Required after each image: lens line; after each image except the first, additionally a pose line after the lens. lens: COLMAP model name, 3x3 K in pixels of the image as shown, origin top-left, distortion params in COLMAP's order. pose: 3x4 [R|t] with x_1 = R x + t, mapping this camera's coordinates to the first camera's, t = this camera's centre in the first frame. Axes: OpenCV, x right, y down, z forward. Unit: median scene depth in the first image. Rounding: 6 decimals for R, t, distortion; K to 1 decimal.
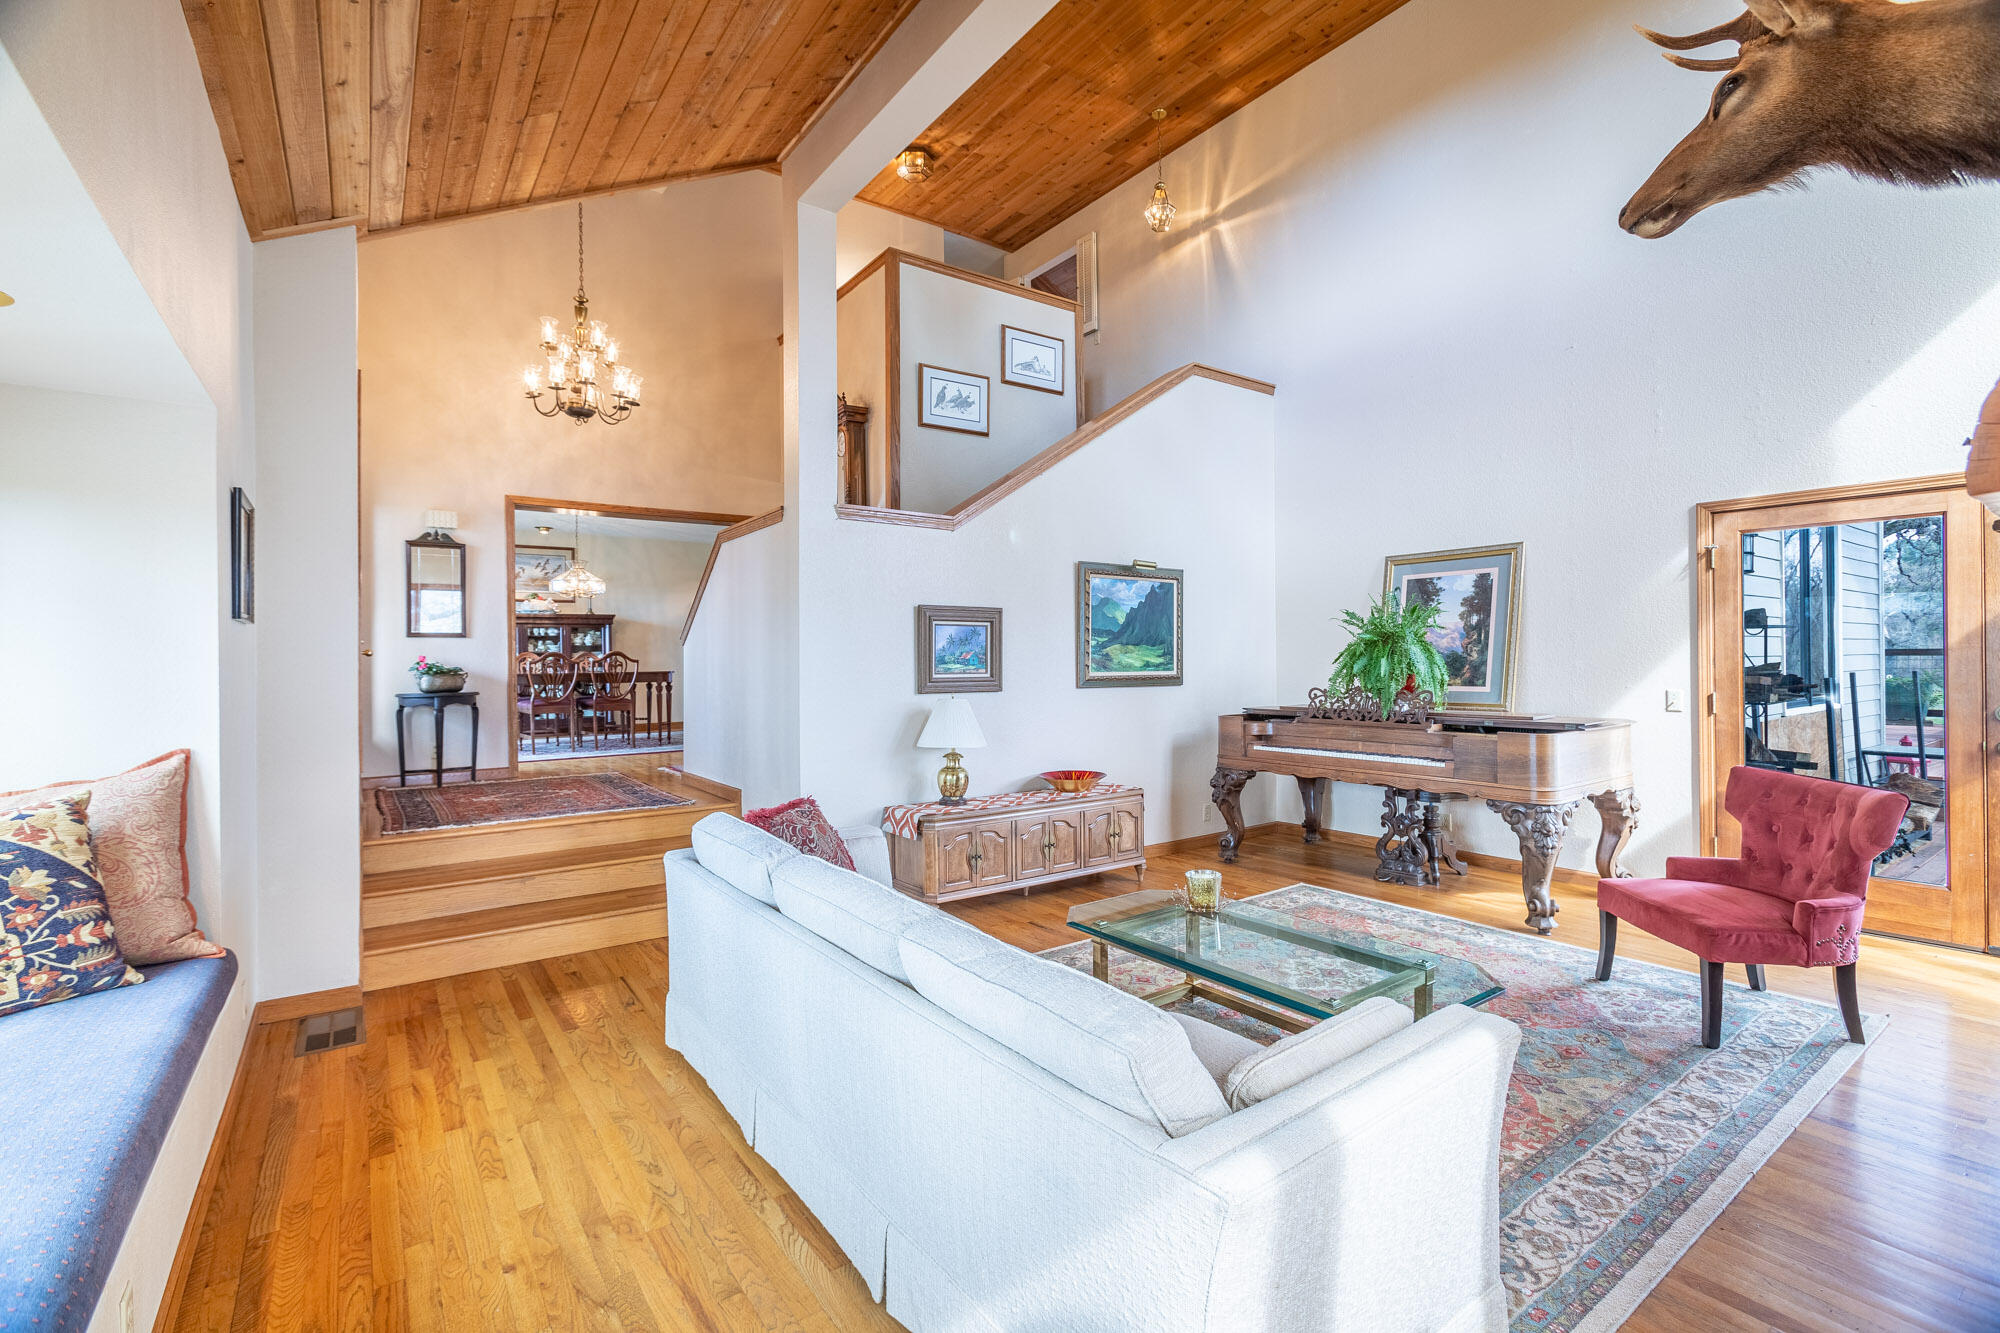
lens RADIAL K [[888.4, 0, 993.5], [0, 888.4, 666.5], [0, 0, 1]] dist [-0.001533, 0.001622]
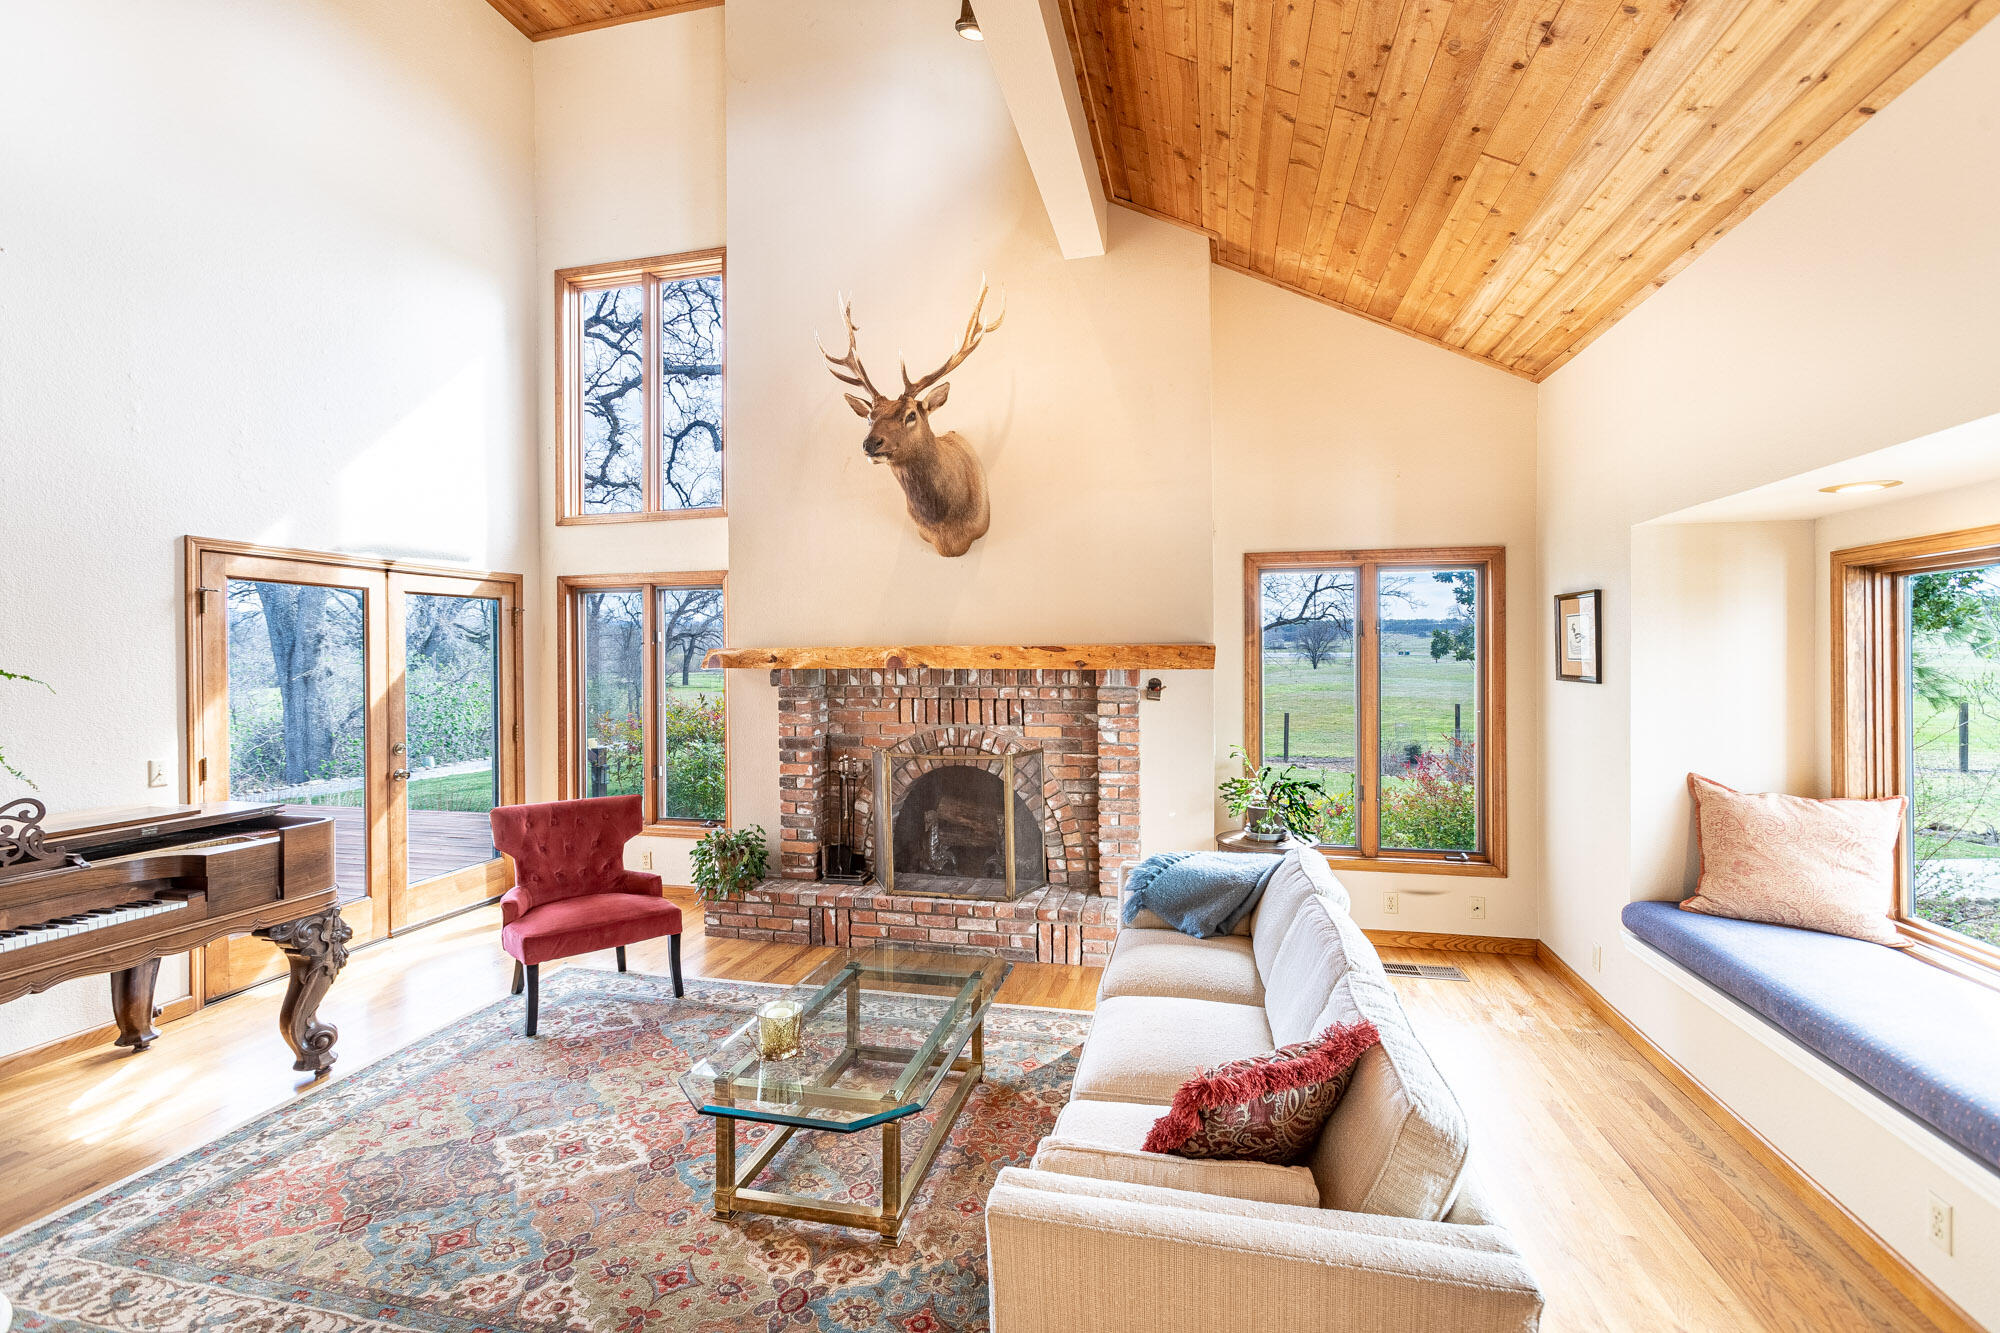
lens RADIAL K [[888.4, 0, 997.9], [0, 888.4, 656.6], [0, 0, 1]] dist [-0.001533, 0.001622]
pose [[-0.655722, 0.007573, 0.754965, -0.309904], [0.009545, 0.999953, -0.001740, -0.052197], [-0.754942, 0.006065, -0.655763, 0.857240]]
